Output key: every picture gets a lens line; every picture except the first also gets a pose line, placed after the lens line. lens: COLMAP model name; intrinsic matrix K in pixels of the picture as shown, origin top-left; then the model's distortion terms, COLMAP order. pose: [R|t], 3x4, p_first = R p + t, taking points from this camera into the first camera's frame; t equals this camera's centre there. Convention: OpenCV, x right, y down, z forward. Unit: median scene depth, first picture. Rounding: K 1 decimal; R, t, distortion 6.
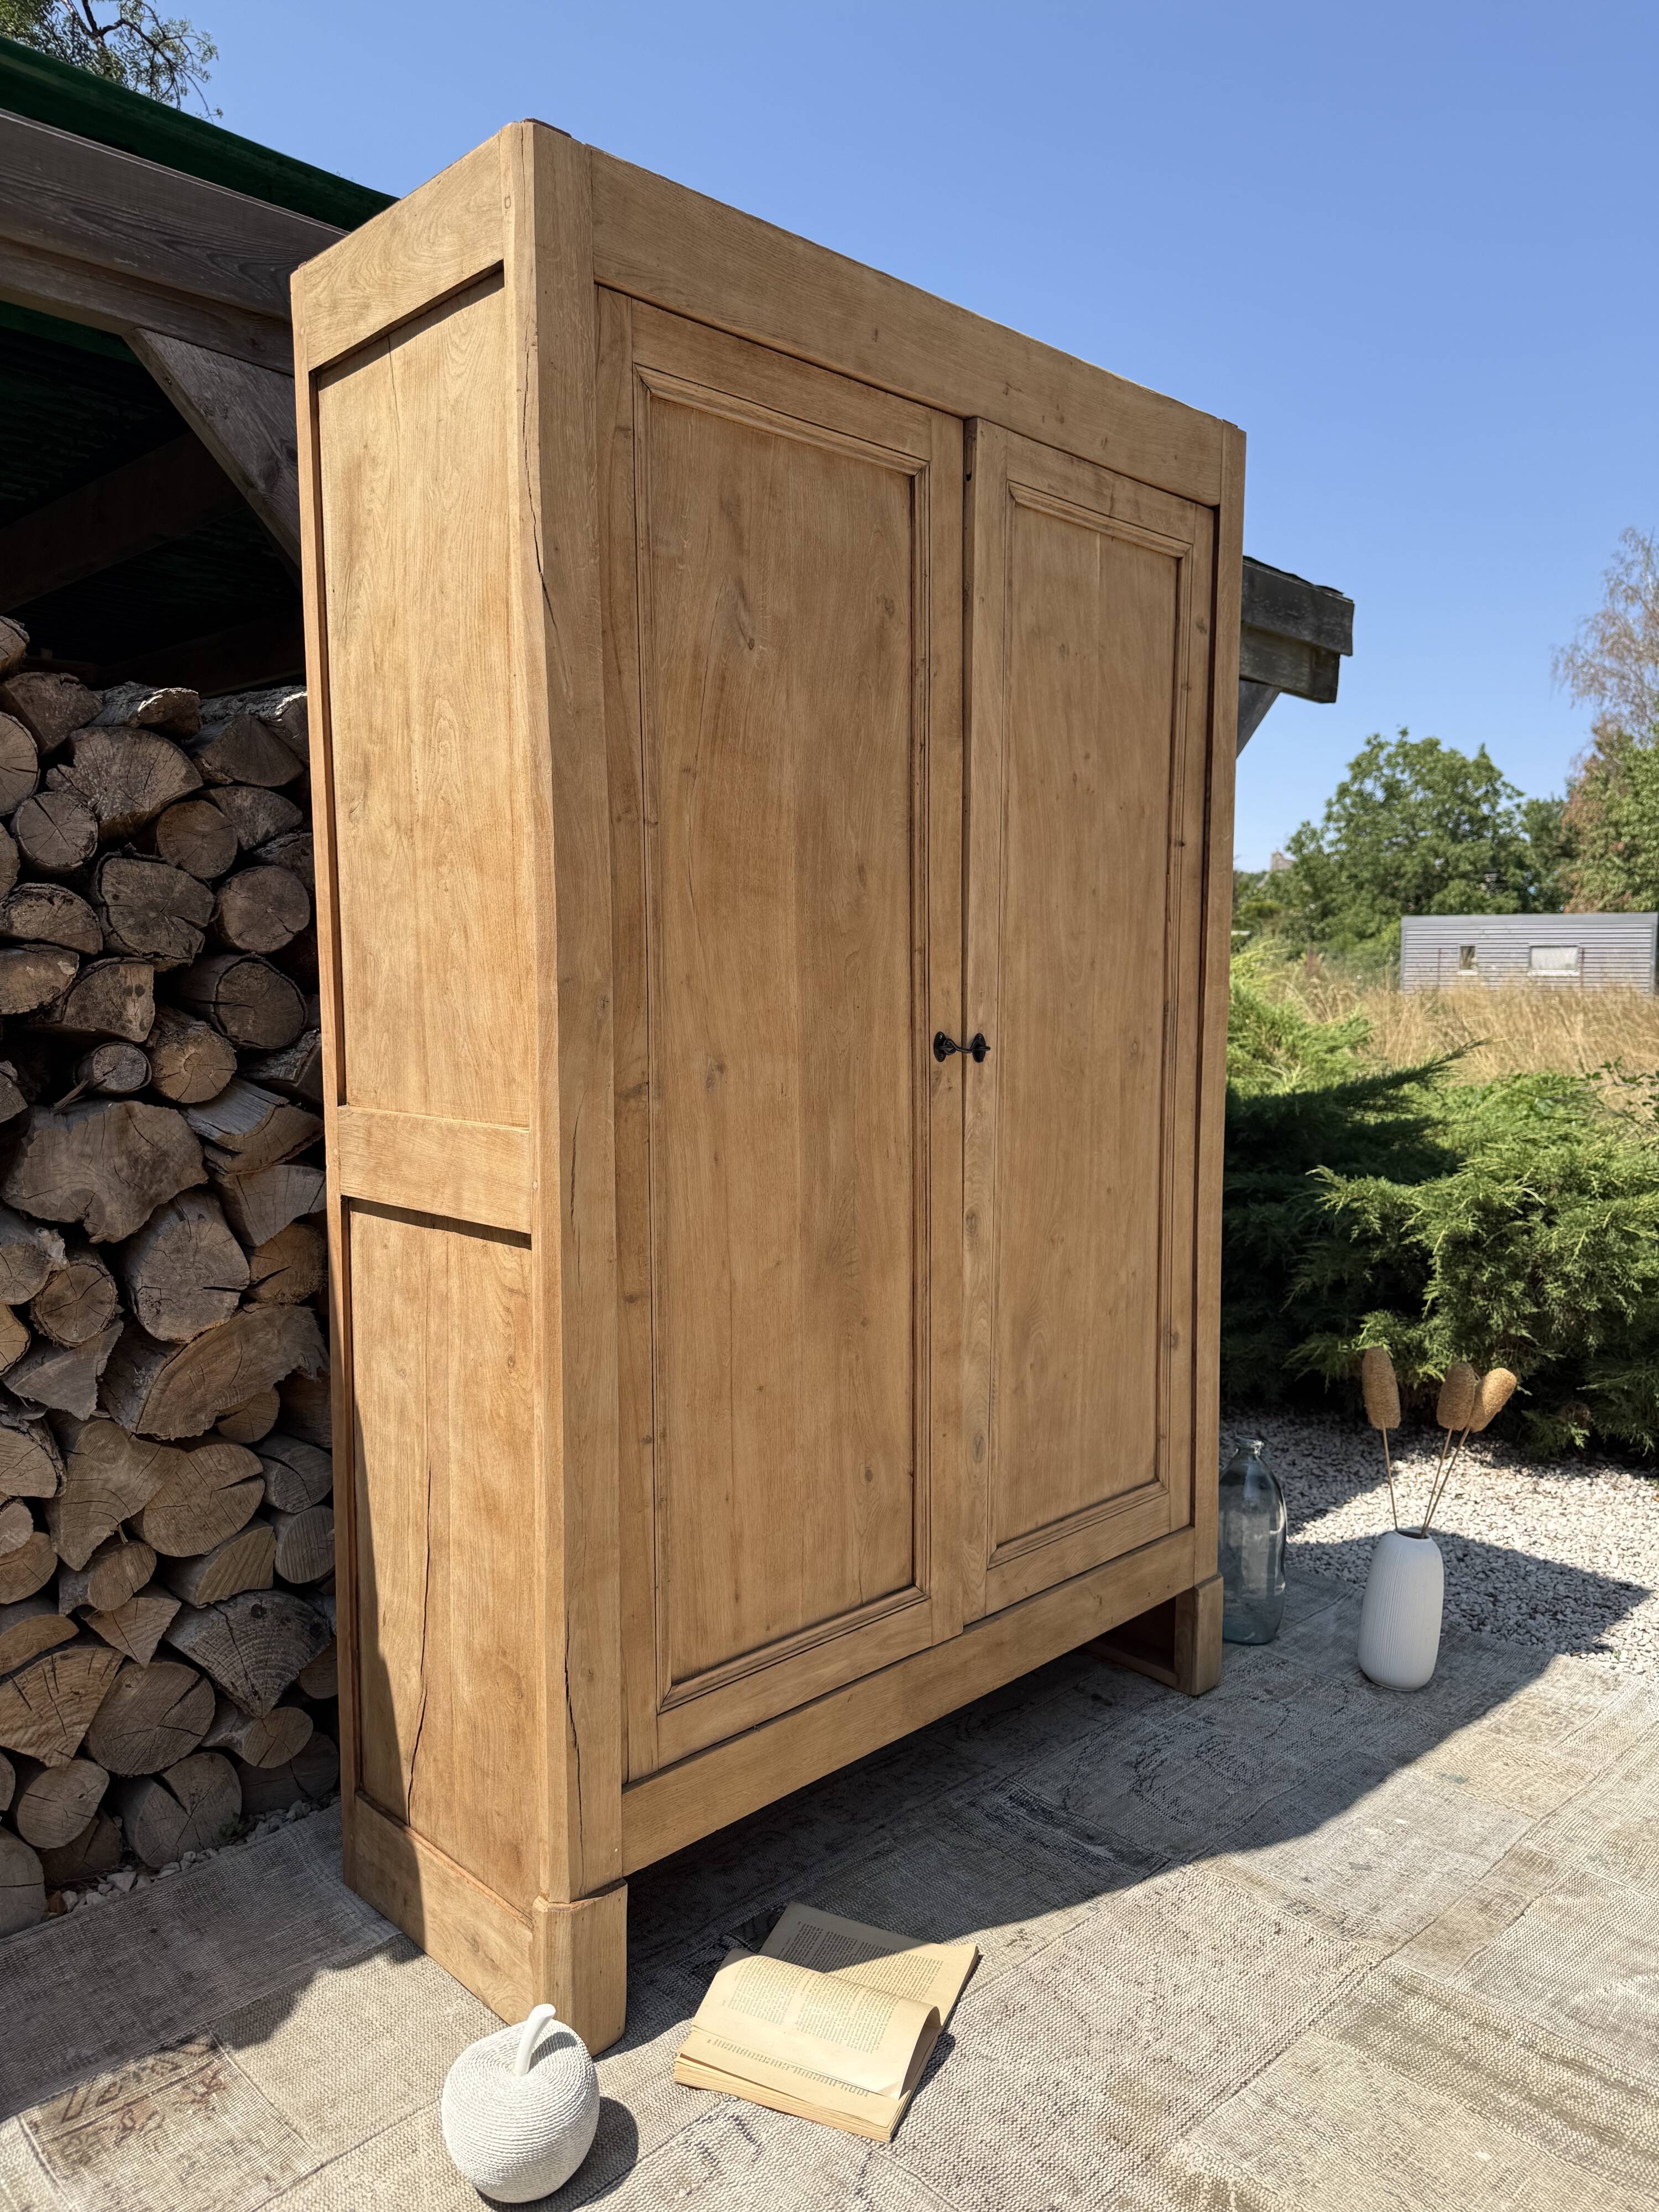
lens RADIAL K [[1564.6, 0, 826.3], [0, 1564.6, 1091.0], [0, 0, 1]] dist [0.029282, -0.035478]
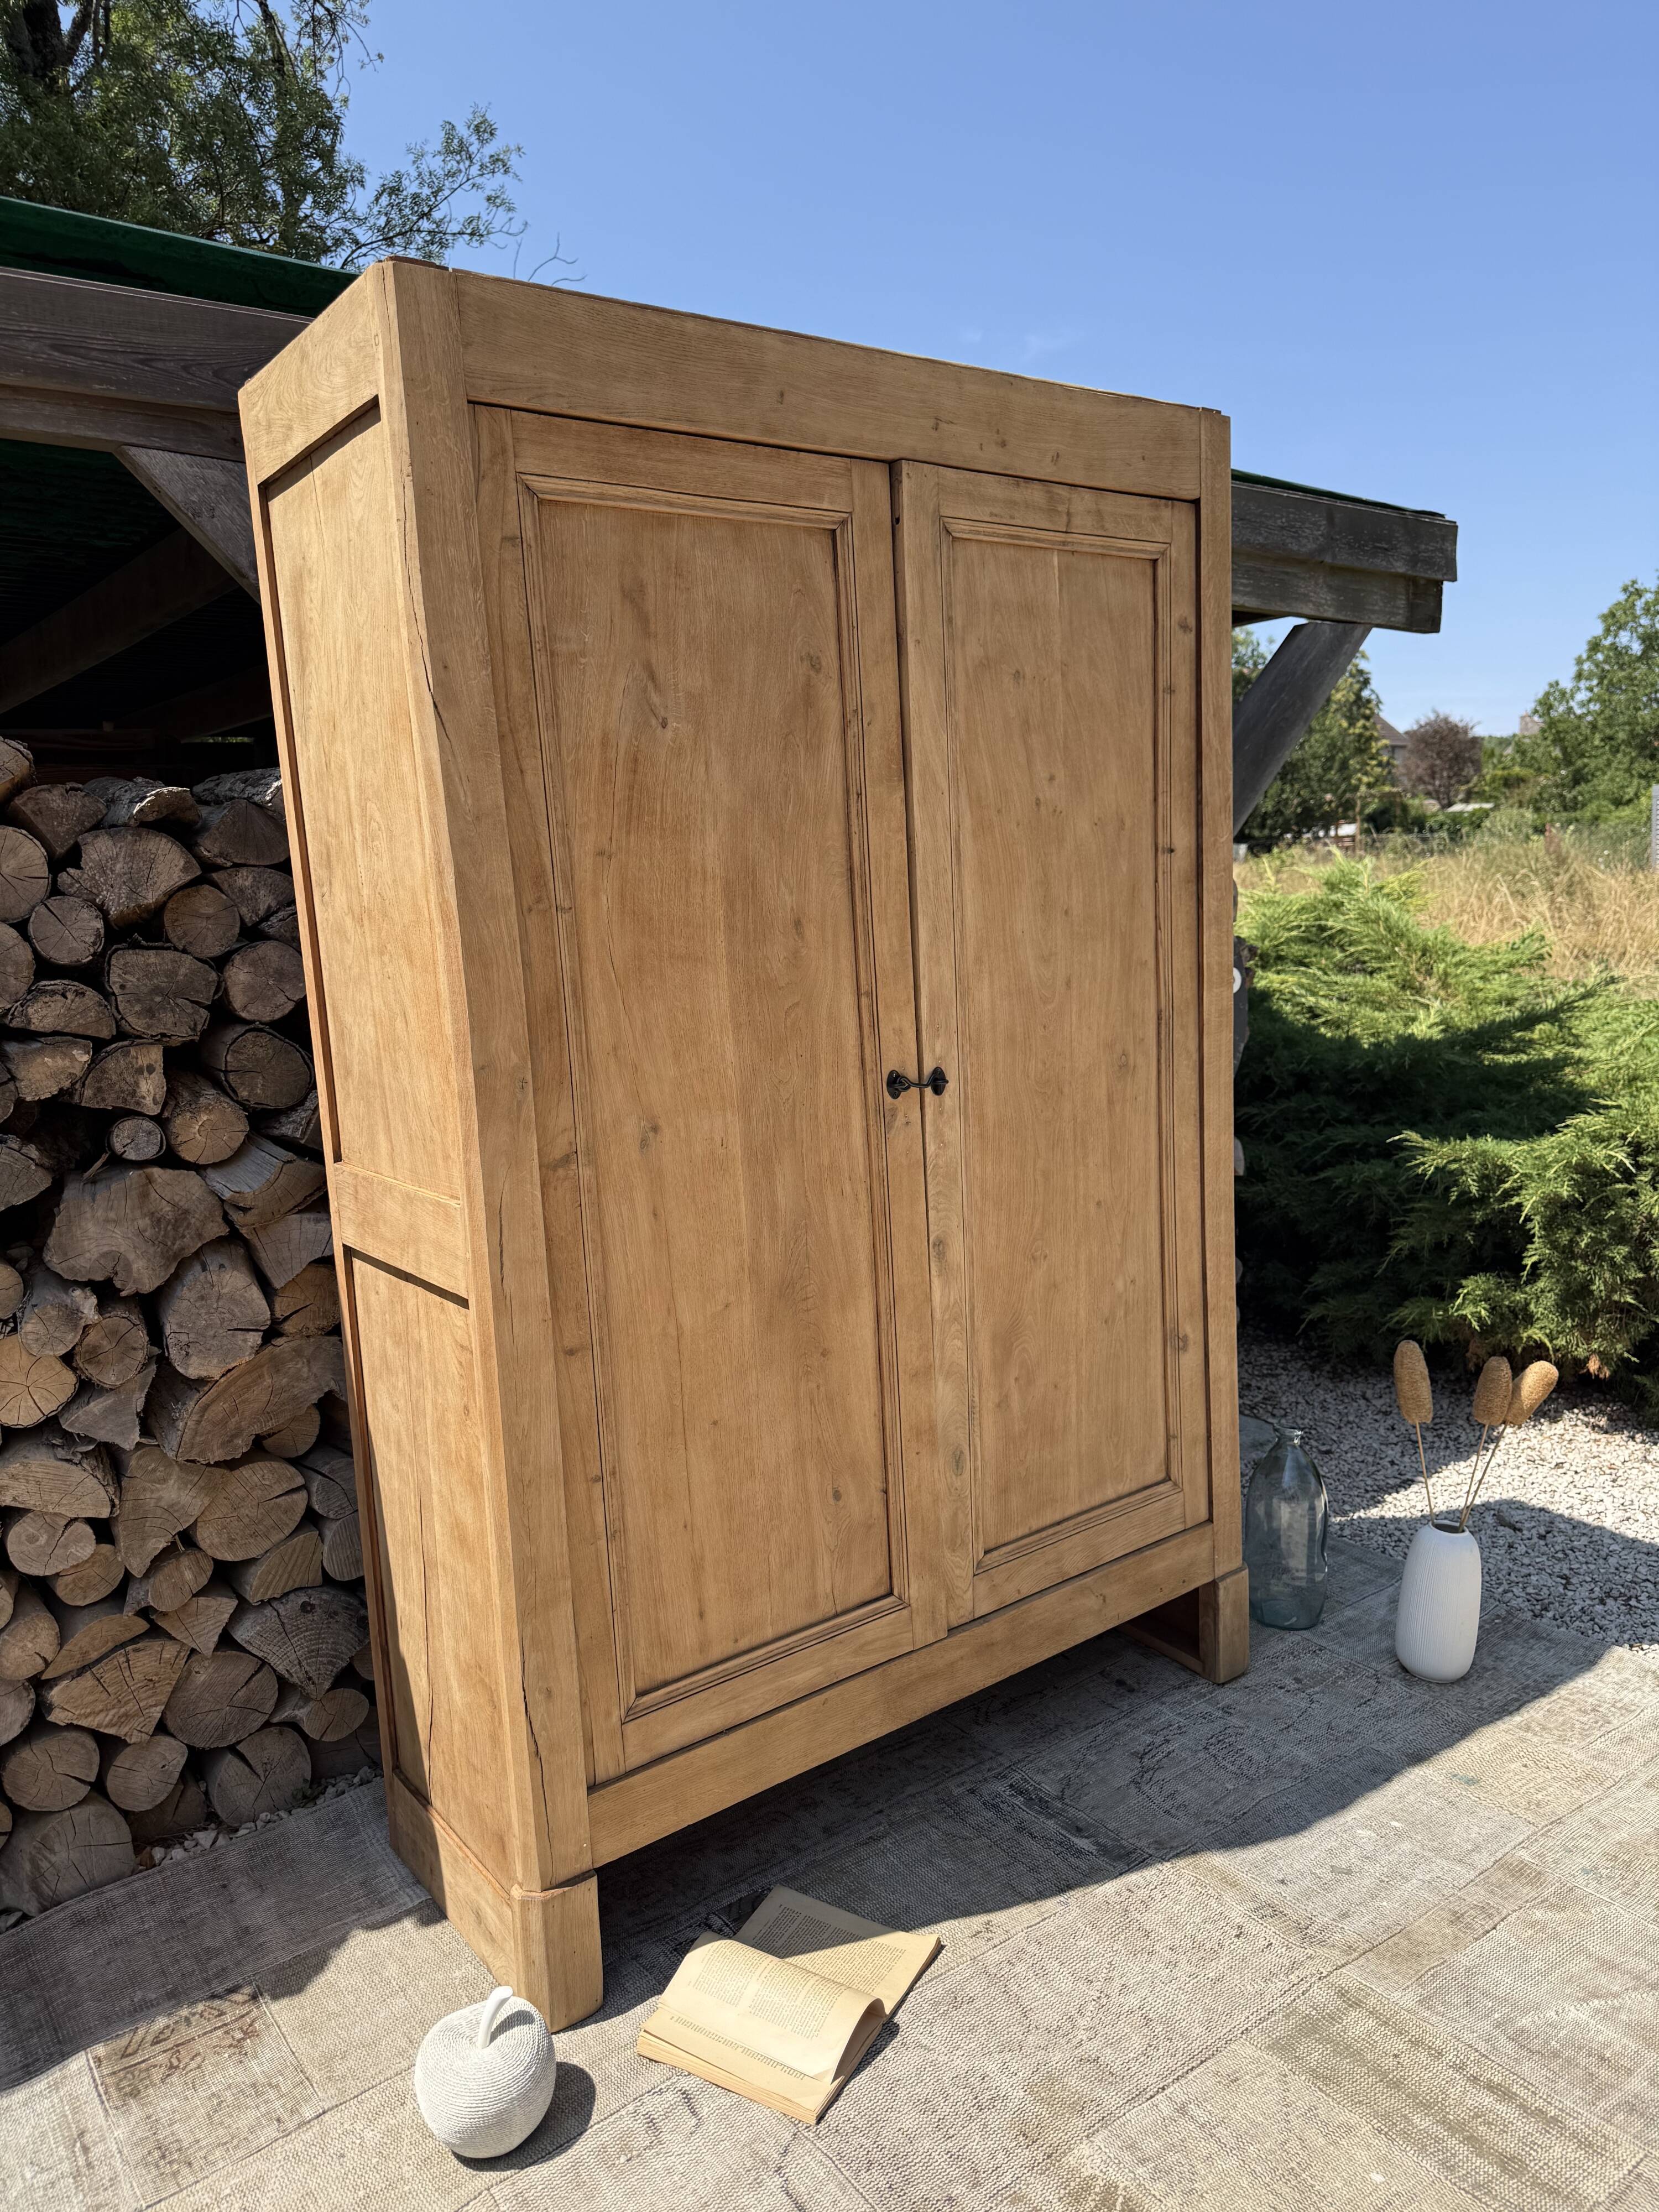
lens RADIAL K [[1560.2, 0, 813.1], [0, 1560.2, 1098.0], [0, 0, 1]] dist [0.033605, -0.041365]
pose [[0.988233, -0.030183, -0.149948, 0.185462], [0.039995, 0.997221, 0.062857, -0.092096], [0.147634, -0.068115, 0.986694, -0.022421]]
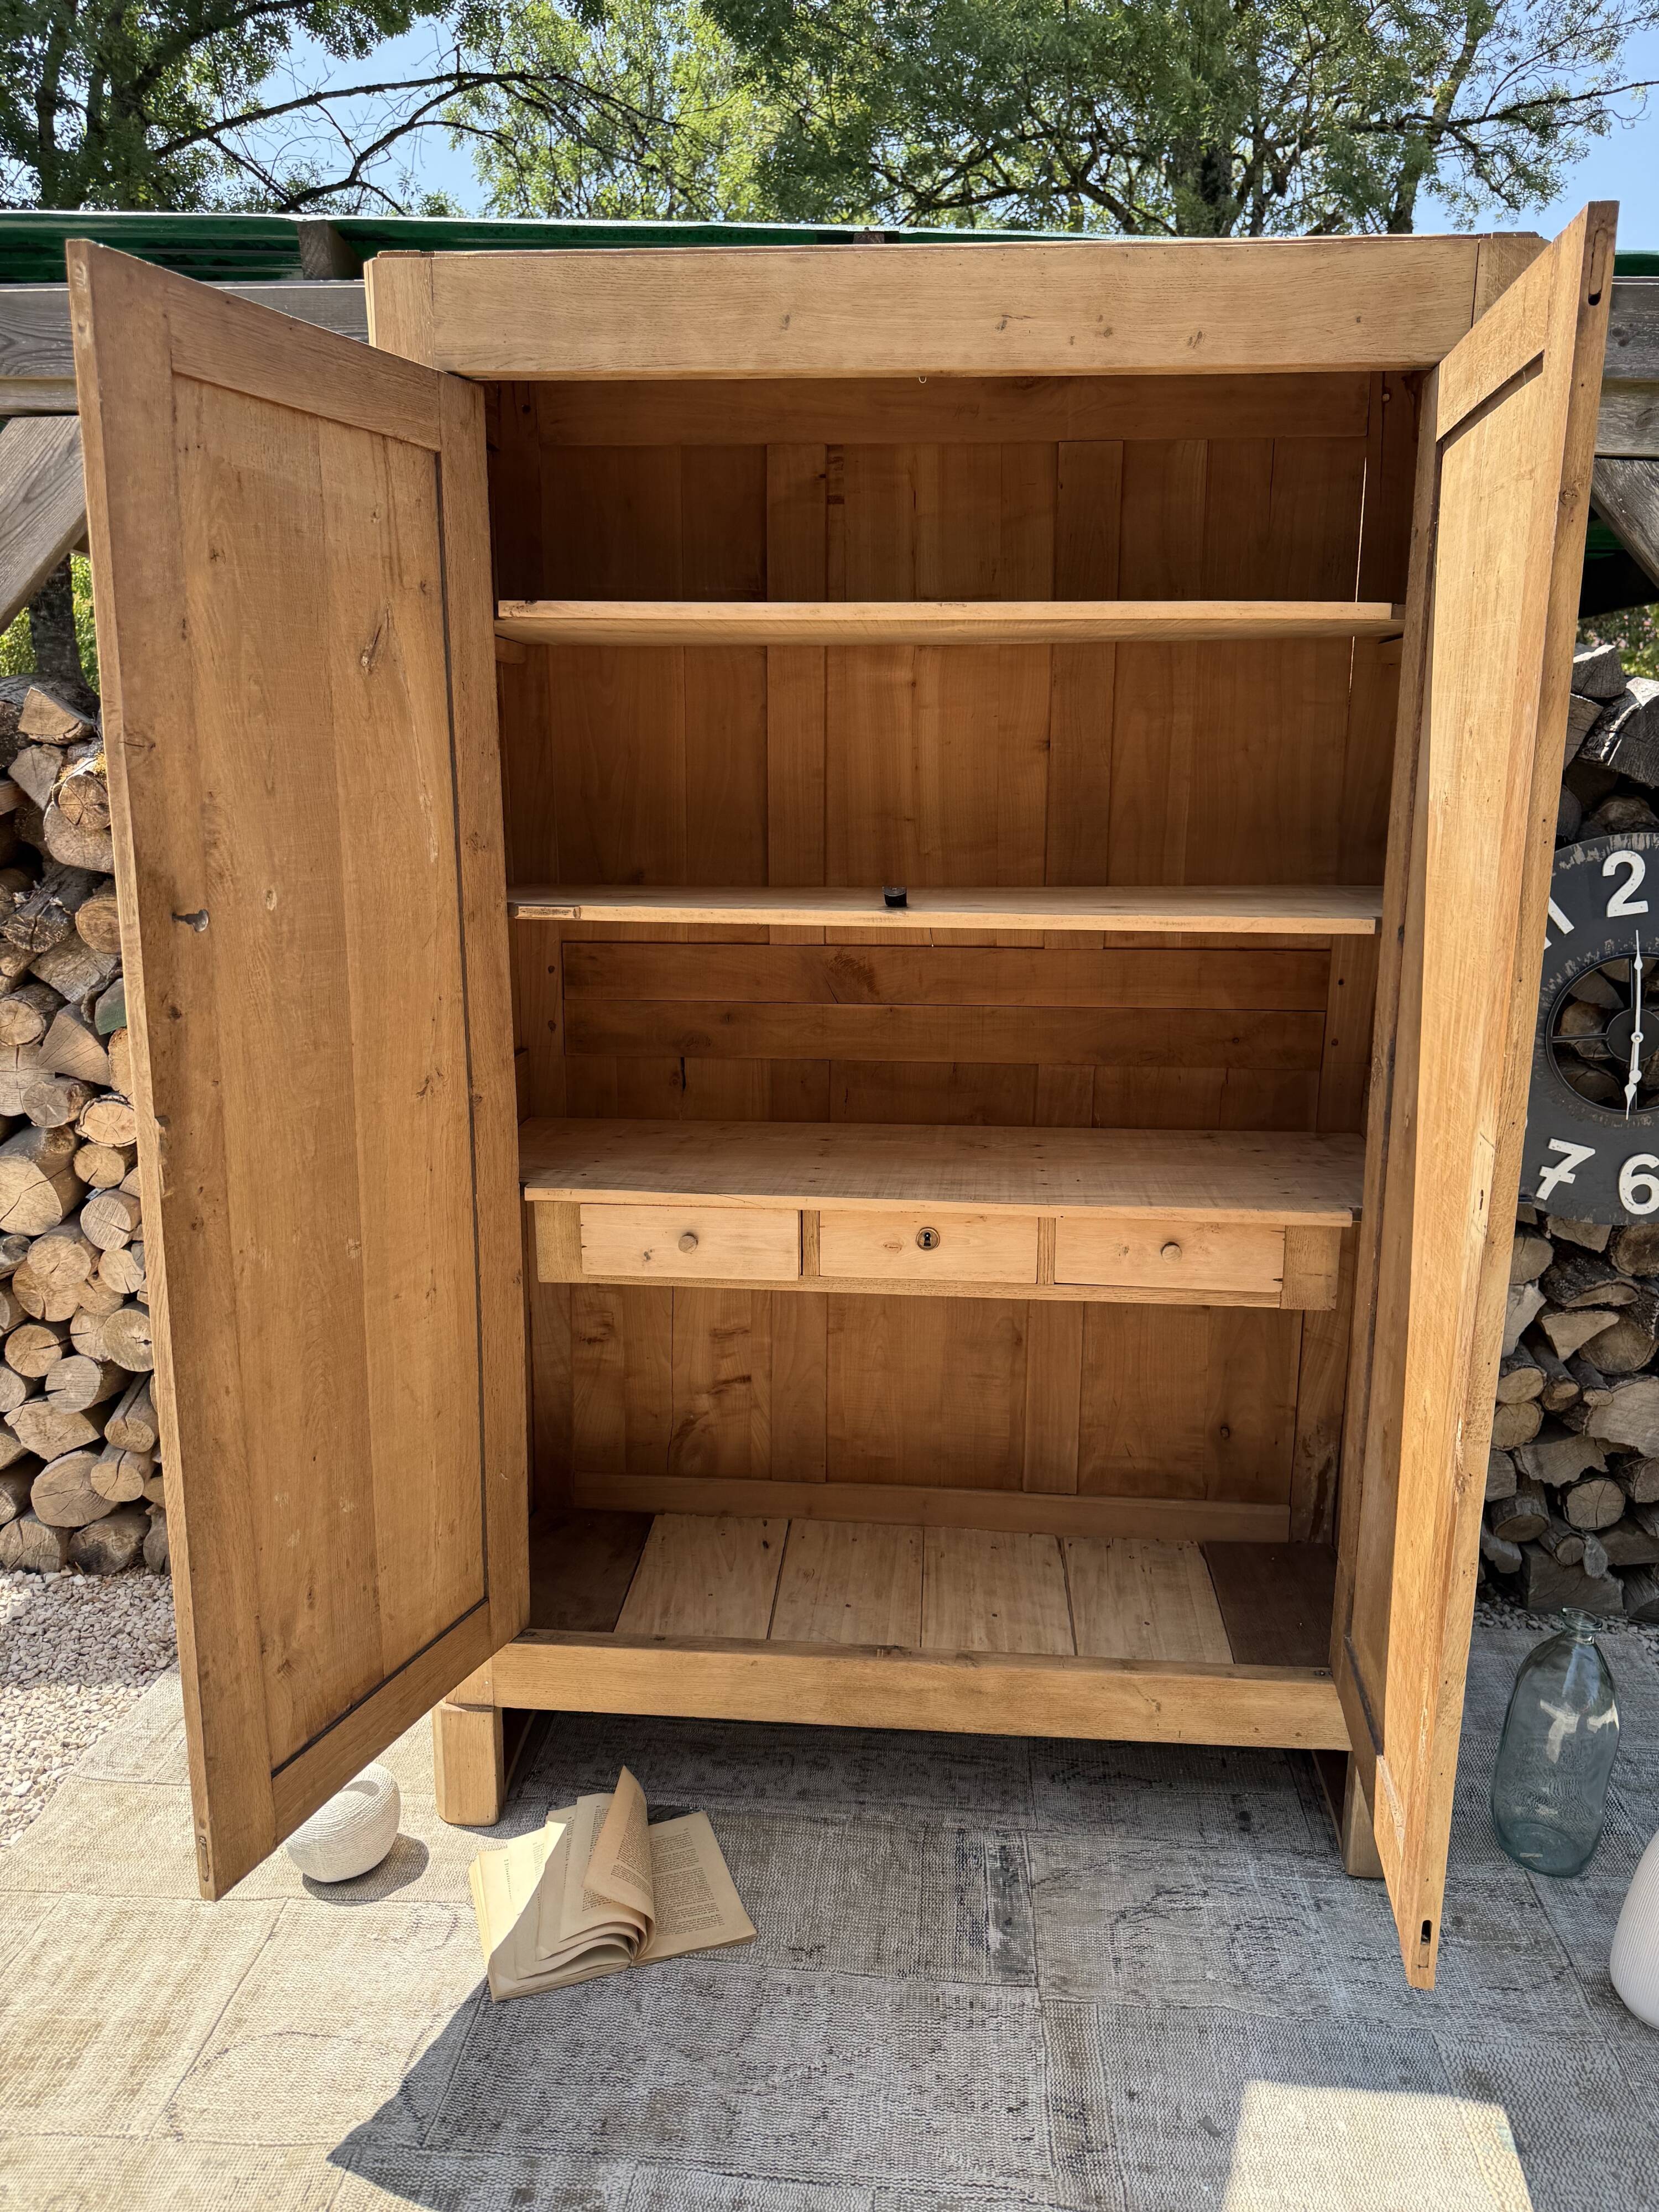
lens RADIAL K [[1568.7, 0, 831.9], [0, 1568.7, 1087.0], [0, 0, 1]] dist [-0.001437, -0.002675]
pose [[0.660283, 0.154089, -0.735039, 0.798061], [-0.070475, 0.987119, 0.143627, -0.160339], [0.747703, -0.043033, 0.662637, 0.366771]]
